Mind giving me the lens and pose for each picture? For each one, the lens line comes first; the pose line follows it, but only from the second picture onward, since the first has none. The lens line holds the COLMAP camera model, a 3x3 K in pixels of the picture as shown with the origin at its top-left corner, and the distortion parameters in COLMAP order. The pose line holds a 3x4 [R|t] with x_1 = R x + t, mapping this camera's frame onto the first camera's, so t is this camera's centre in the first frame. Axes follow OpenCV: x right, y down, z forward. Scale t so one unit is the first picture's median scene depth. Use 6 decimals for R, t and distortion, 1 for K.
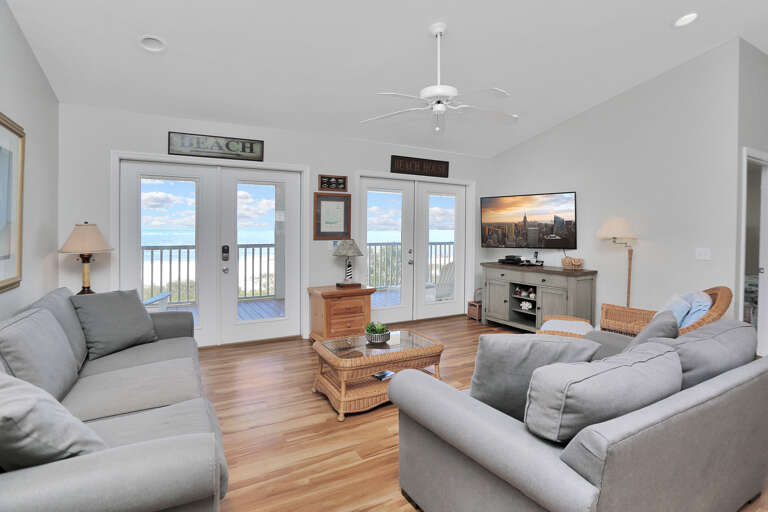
lens RADIAL K [[383.0, 0, 383.5], [0, 383.0, 237.5], [0, 0, 1]] dist [-0.043497, 0.001194]
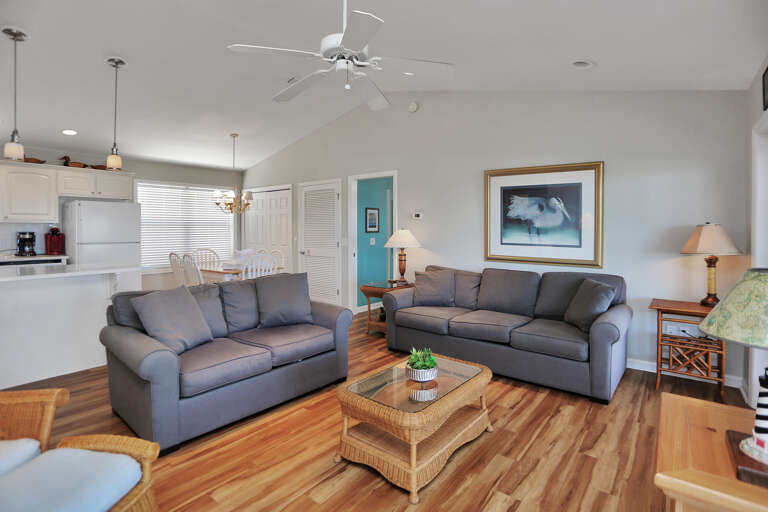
lens RADIAL K [[383.0, 0, 383.5], [0, 383.0, 237.5], [0, 0, 1]] dist [-0.043497, 0.001194]
pose [[-0.927360, -0.001344, -0.374169, 0.199022], [-0.020304, 0.998701, 0.046734, -0.020540], [0.373620, 0.050936, -0.926182, 1.099301]]
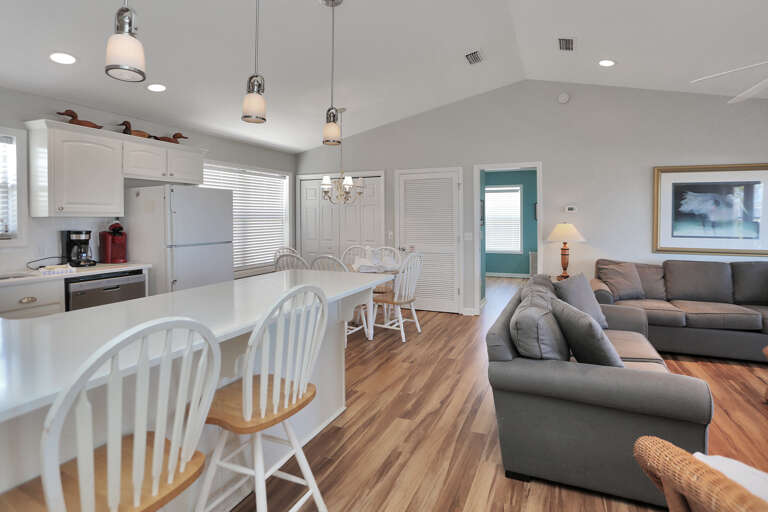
lens RADIAL K [[400.4, 0, 396.4], [0, 400.4, 221.5], [0, 0, 1]] dist [-0.020636, 0.000828]
pose [[-0.774529, -0.000260, -0.632538, 0.782959], [-0.023340, 0.999331, 0.028169, -0.018476], [0.632107, 0.036581, -0.774017, 0.686349]]
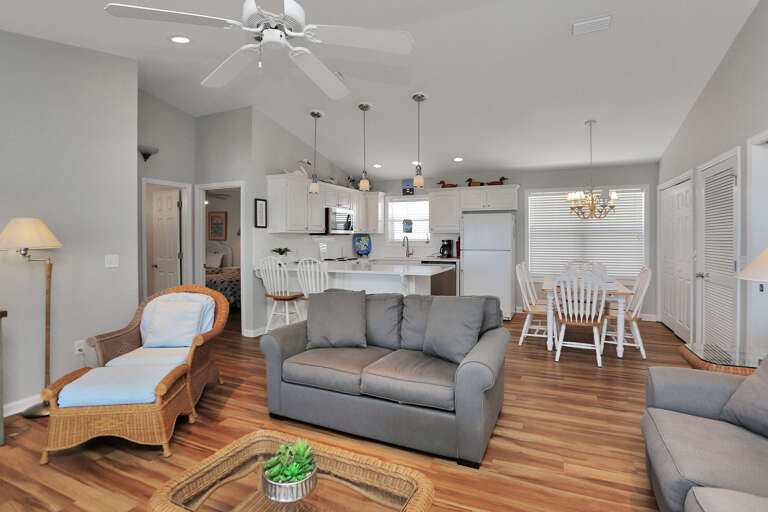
lens RADIAL K [[383.0, 0, 383.5], [0, 383.0, 237.5], [0, 0, 1]] dist [-0.043497, 0.001194]
pose [[-0.607276, -0.008345, 0.794447, -0.282087], [0.020219, 0.999459, 0.025954, -0.017961], [-0.794233, 0.031825, -0.606779, 0.799311]]
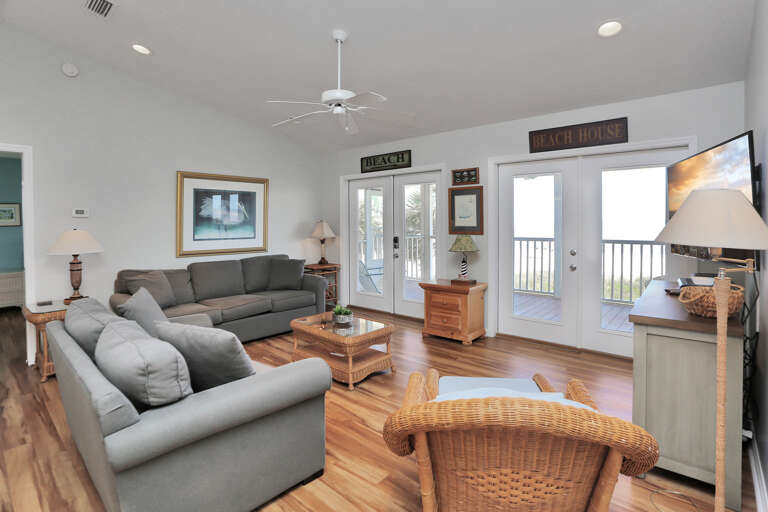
lens RADIAL K [[400.4, 0, 396.4], [0, 400.4, 221.5], [0, 0, 1]] dist [-0.020636, 0.000828]
pose [[0.353725, -0.007525, -0.935319, 0.770808], [-0.014395, 0.999805, -0.013488, -0.010459], [0.935239, 0.018235, 0.353548, 0.475116]]
